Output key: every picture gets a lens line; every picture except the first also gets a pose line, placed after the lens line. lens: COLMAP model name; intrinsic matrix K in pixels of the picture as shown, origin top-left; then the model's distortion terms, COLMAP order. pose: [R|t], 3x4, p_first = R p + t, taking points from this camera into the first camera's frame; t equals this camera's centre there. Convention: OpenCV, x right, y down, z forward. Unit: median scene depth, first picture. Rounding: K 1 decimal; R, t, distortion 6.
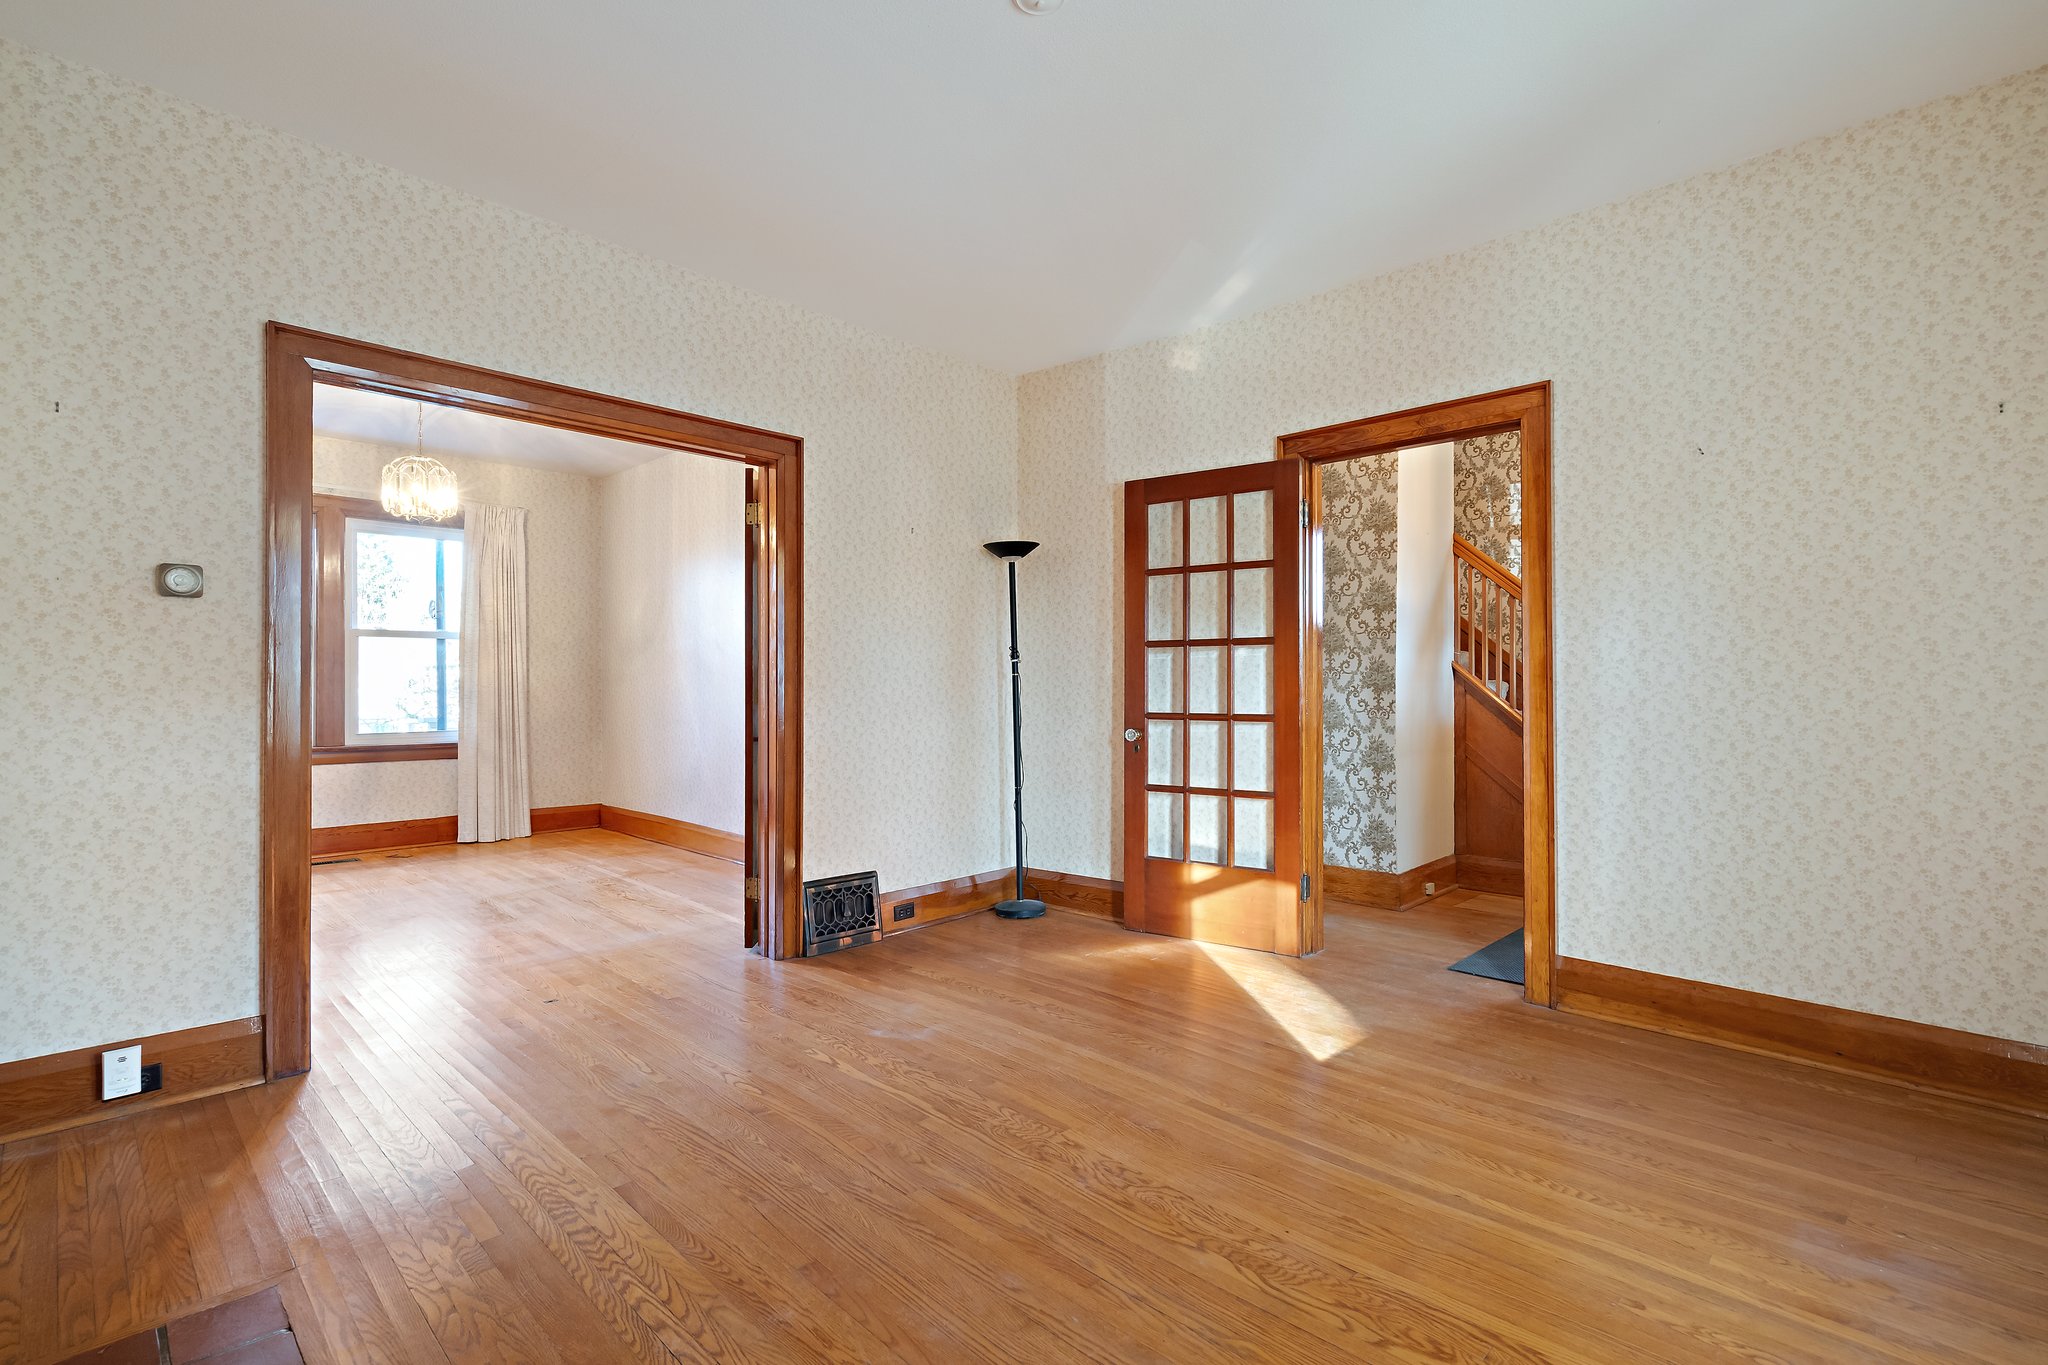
lens RADIAL K [[940.7, 0, 1039.1], [0, 940.7, 684.3], [0, 0, 1]] dist [0.000555, -0.000121]
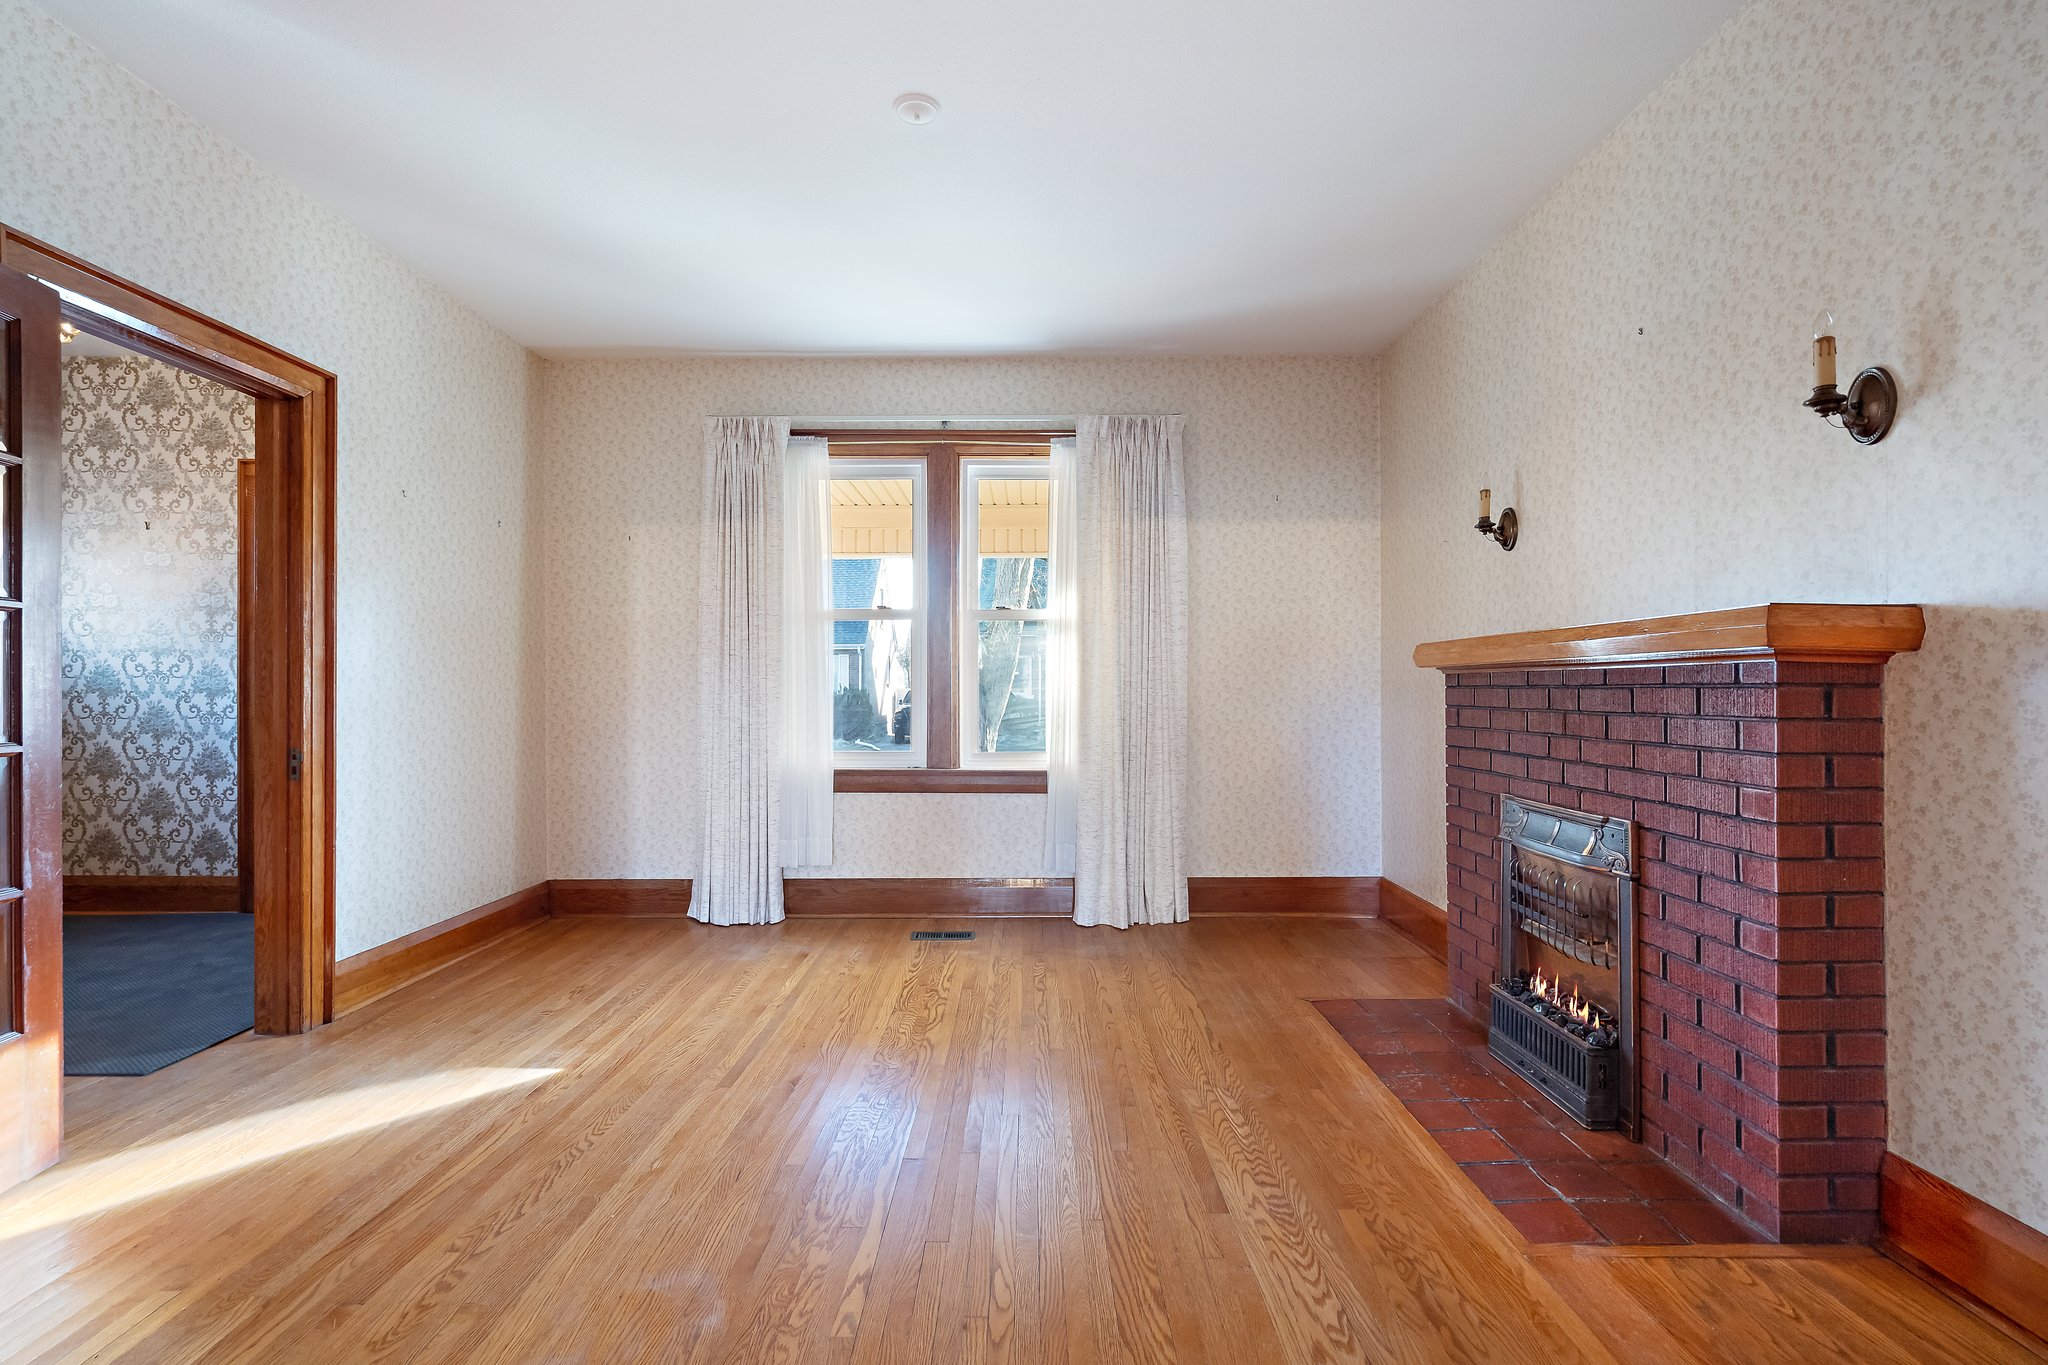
lens RADIAL K [[940.7, 0, 1039.1], [0, 940.7, 684.3], [0, 0, 1]] dist [0.000555, -0.000121]
pose [[-0.699385, 0.004695, 0.714730, -0.982150], [-0.002692, 0.999954, -0.009203, 0.016181], [-0.714740, -0.008360, -0.699340, 1.776324]]
